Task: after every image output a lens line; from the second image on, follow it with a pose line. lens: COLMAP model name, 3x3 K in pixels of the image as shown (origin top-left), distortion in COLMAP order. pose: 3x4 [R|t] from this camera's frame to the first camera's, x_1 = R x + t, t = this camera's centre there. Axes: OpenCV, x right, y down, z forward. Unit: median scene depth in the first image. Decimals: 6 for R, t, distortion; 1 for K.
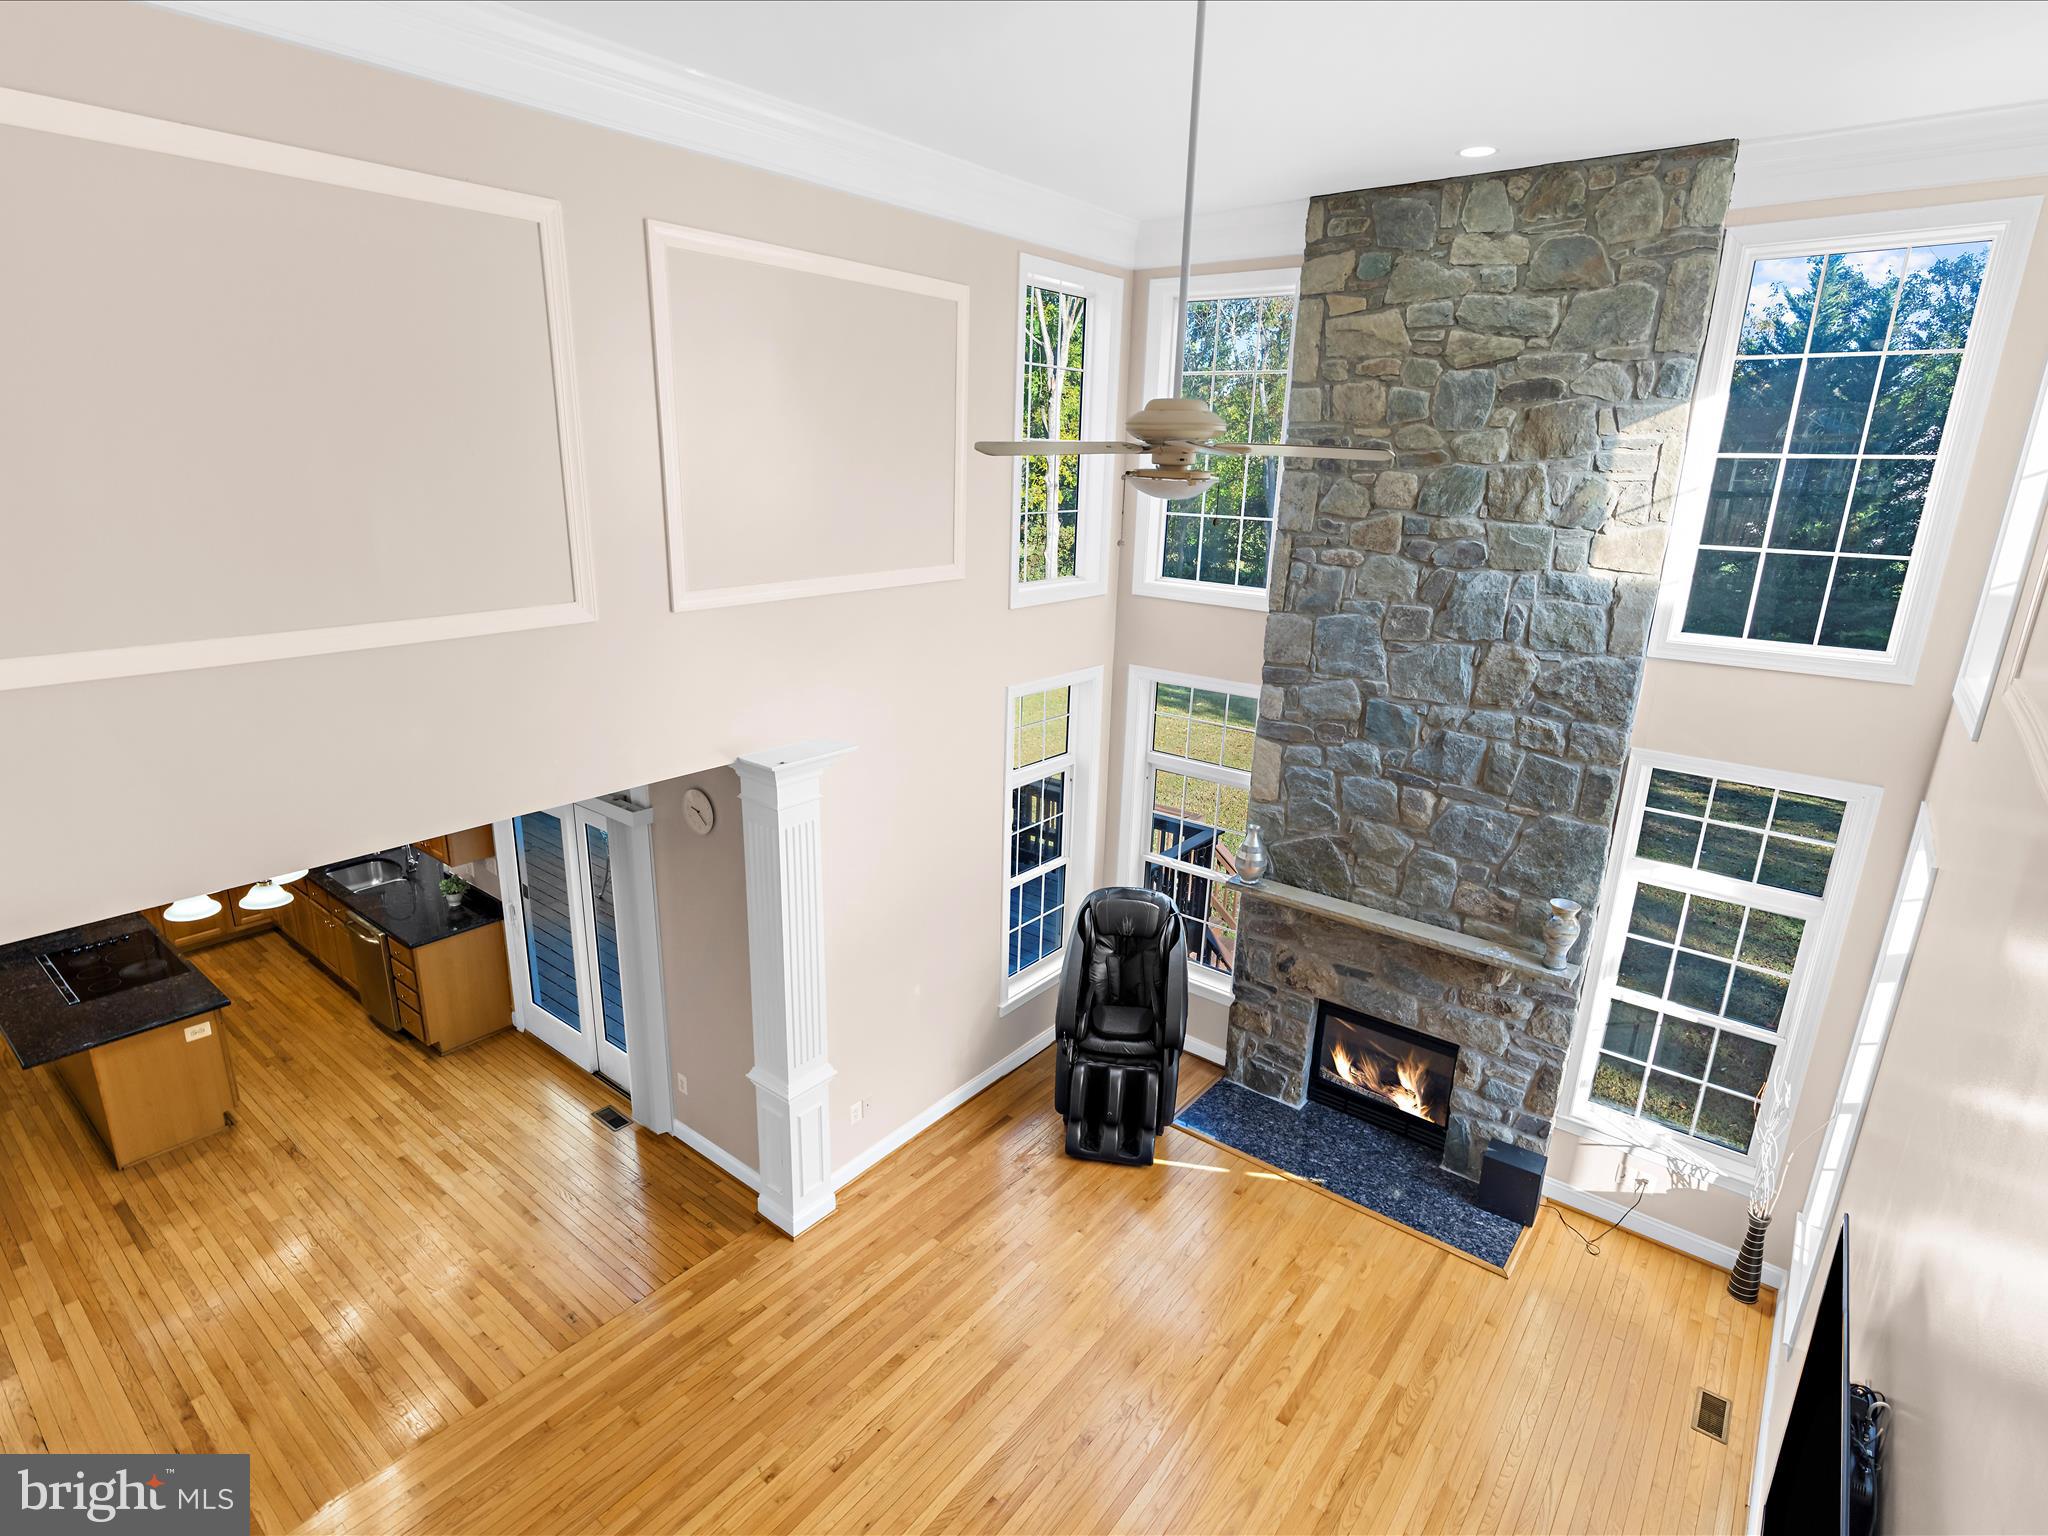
lens RADIAL K [[1058.7, 0, 1014.8], [0, 1058.7, 769.1], [0, 0, 1]] dist [-0.007199, 0.004086]
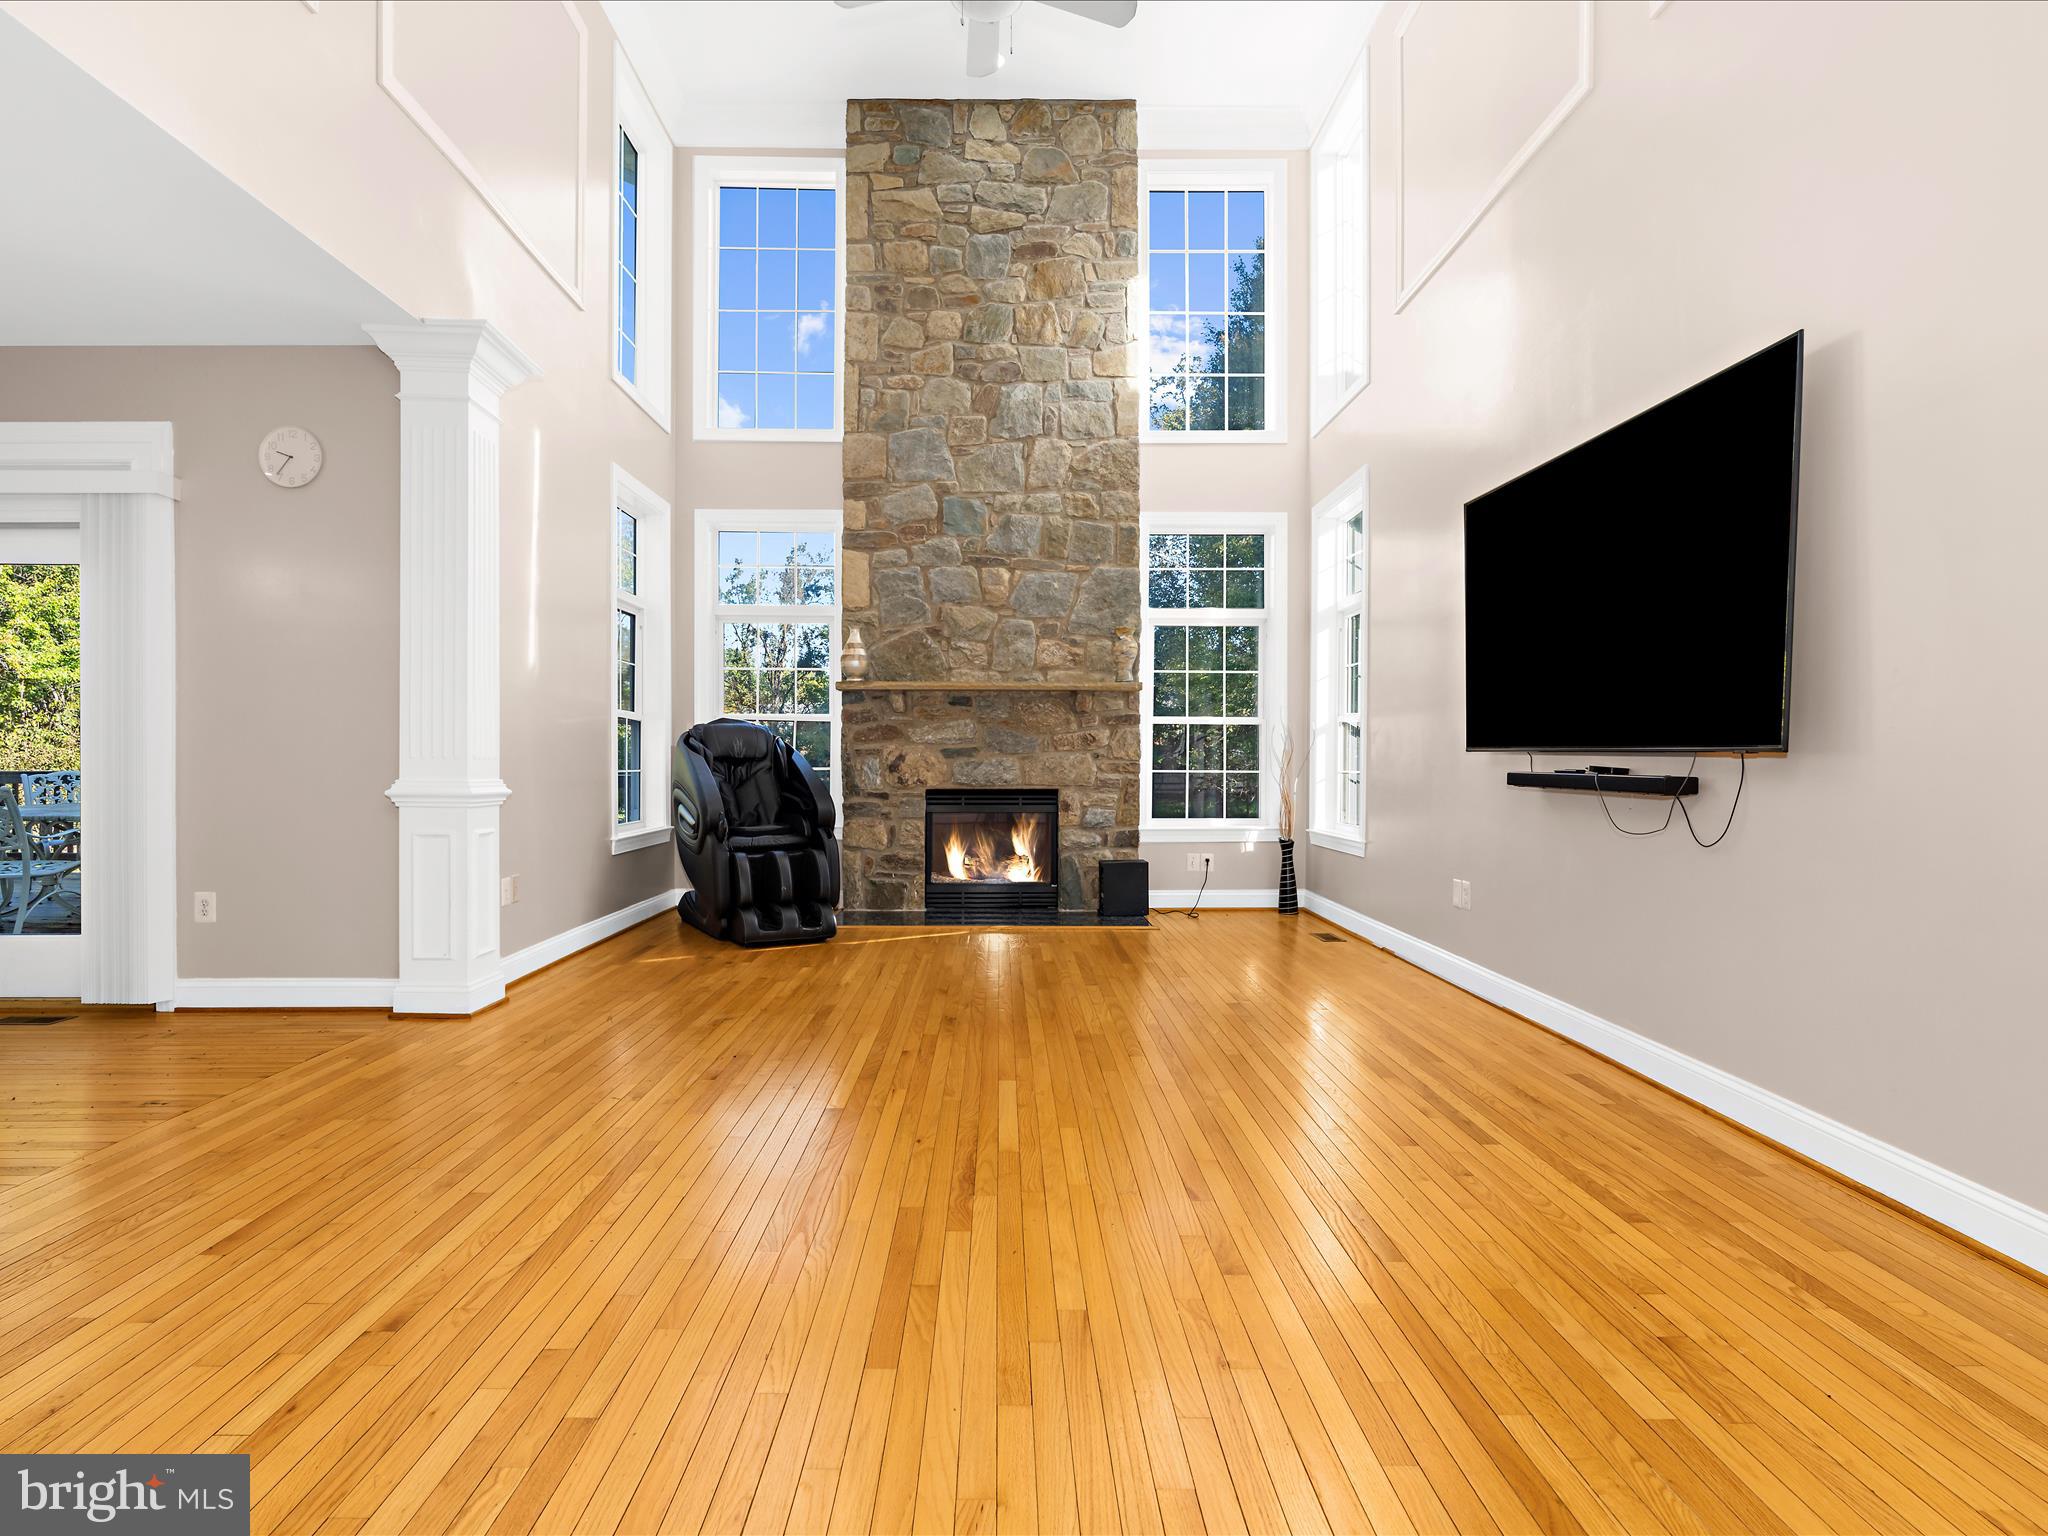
lens RADIAL K [[1058.7, 0, 1020.0], [0, 1058.7, 761.4], [0, 0, 1]] dist [-0.007199, 0.004086]
pose [[0.770162, -0.025129, 0.637353, -0.377084], [0.200702, 0.958016, -0.204752, 0.502032], [-0.605450, 0.285610, 0.742871, 0.175985]]
